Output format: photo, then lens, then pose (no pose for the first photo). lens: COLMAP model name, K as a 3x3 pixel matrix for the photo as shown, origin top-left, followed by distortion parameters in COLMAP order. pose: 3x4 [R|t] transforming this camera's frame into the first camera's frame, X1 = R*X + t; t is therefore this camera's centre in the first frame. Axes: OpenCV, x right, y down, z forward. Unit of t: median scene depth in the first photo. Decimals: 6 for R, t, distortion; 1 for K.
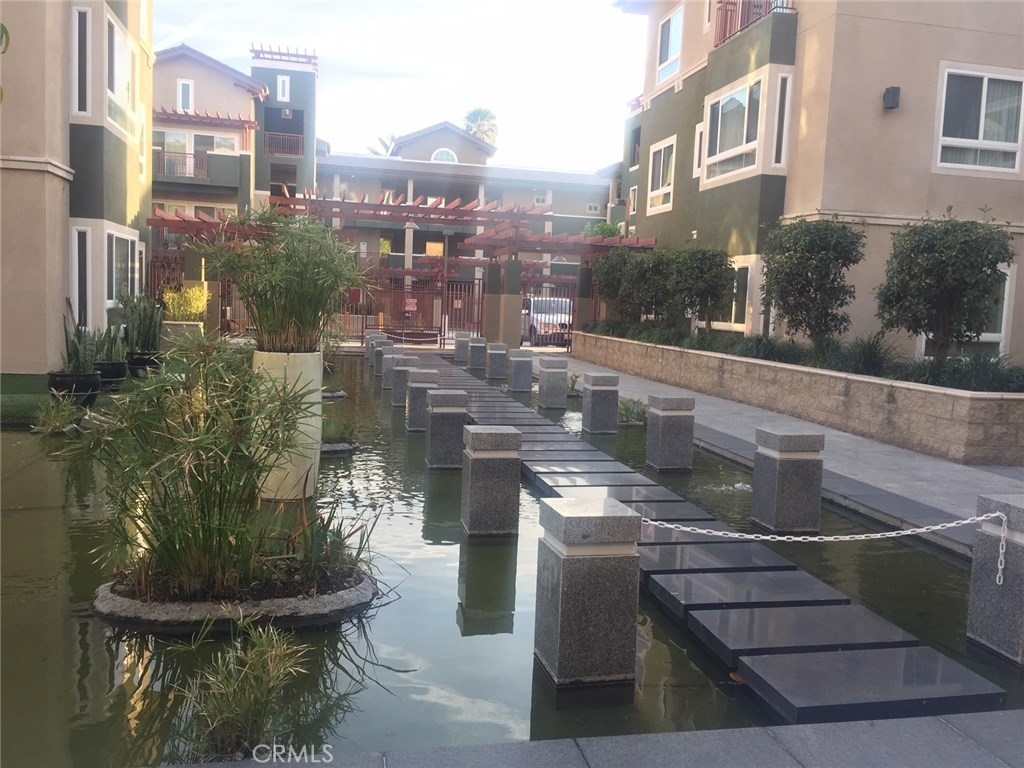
lens RADIAL K [[883.7, 0, 509.1], [0, 883.7, 383.4], [0, 0, 1]] dist [0.076494, -0.097844]
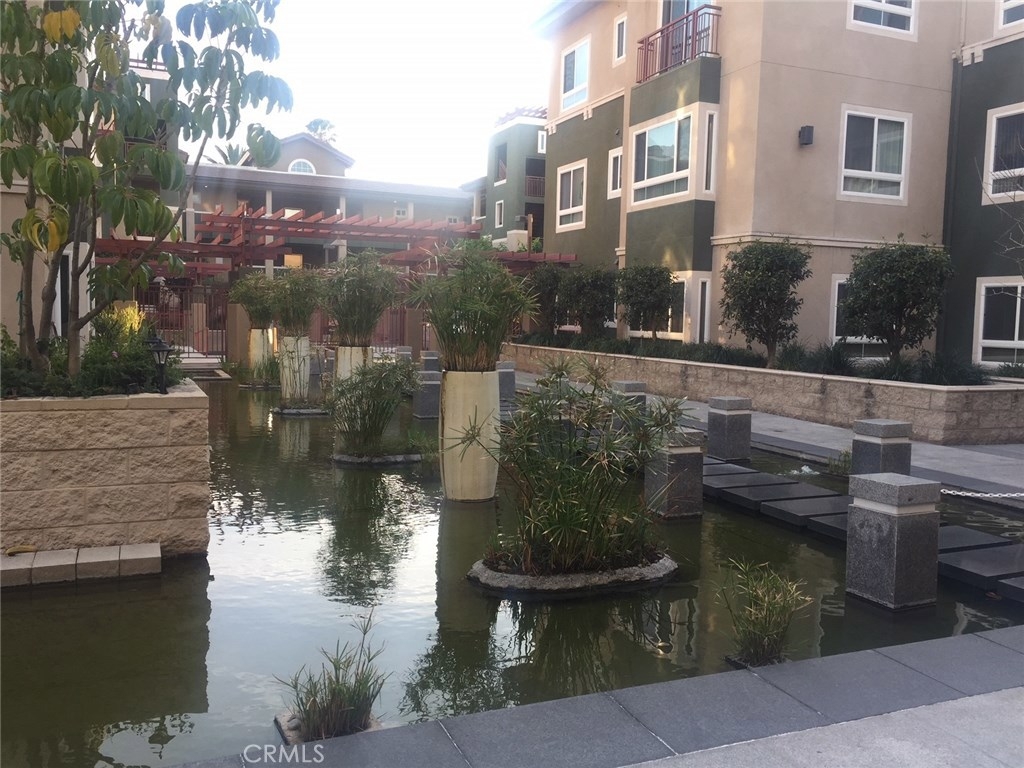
lens RADIAL K [[883.7, 0, 509.8], [0, 883.7, 384.0], [0, 0, 1]] dist [0.076494, -0.097844]
pose [[0.981074, -0.033869, 0.190647, -0.173176], [0.035633, 0.999348, -0.005830, -0.004296], [-0.190325, 0.012513, 0.981641, -0.053639]]
